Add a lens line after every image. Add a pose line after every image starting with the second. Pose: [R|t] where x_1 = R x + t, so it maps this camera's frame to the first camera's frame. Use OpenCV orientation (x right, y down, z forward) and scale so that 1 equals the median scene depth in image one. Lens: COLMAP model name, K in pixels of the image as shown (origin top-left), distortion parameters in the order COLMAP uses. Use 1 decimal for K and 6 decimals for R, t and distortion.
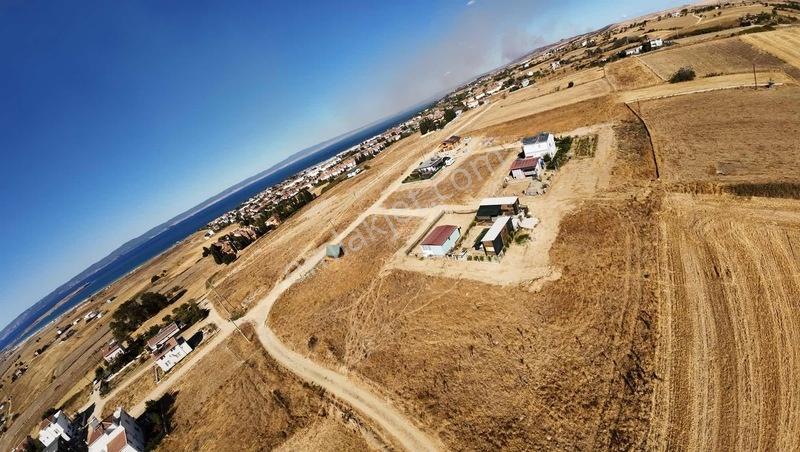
lens RADIAL K [[276.8, 0, 401.8], [0, 276.8, 226.6], [0, 0, 1]] dist [-0.122047, 0.010407]
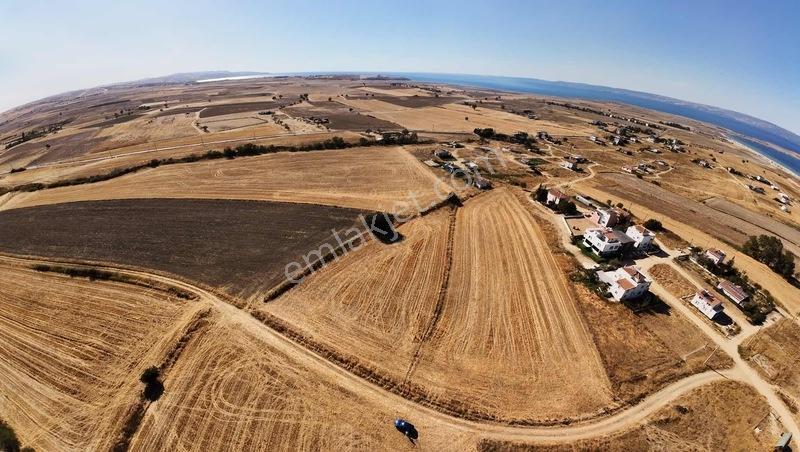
lens RADIAL K [[276.8, 0, 401.4], [0, 276.8, 222.2], [0, 0, 1]] dist [-0.122047, 0.010407]
pose [[-0.622785, 0.660355, -0.419606, 0.198874], [-0.086806, 0.474681, 0.875867, -0.463038], [0.777562, 0.581901, -0.238301, -0.162764]]
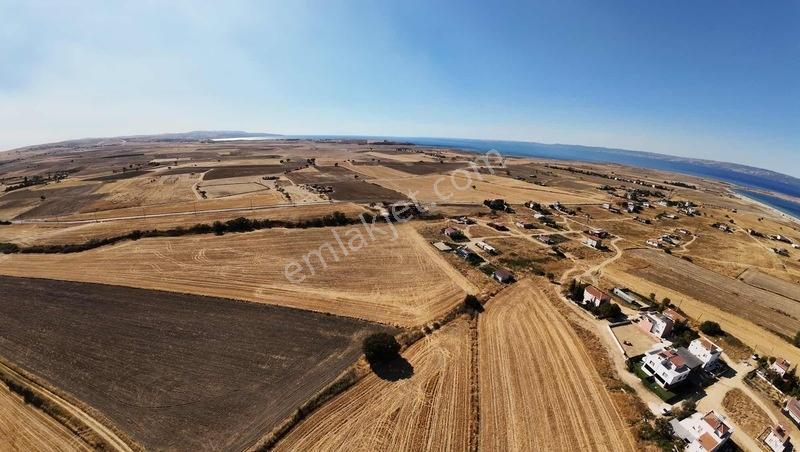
lens RADIAL K [[276.8, 0, 402.1], [0, 276.8, 221.4], [0, 0, 1]] dist [-0.122047, 0.010407]
pose [[-0.636474, 0.548793, -0.541966, -0.092660], [-0.085028, 0.648460, 0.756485, -0.328020], [0.766597, 0.527565, -0.366065, -0.415337]]
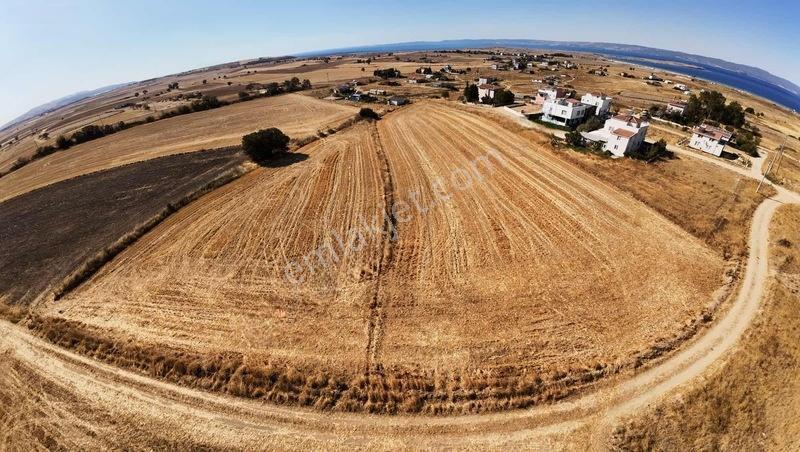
lens RADIAL K [[276.8, 0, 400.4], [0, 276.8, 221.2], [0, 0, 1]] dist [-0.122047, 0.010407]
pose [[-0.308994, 0.814204, -0.491523, 0.174027], [-0.200483, 0.449438, 0.870524, 0.088673], [0.929693, 0.367529, 0.024361, -0.102911]]
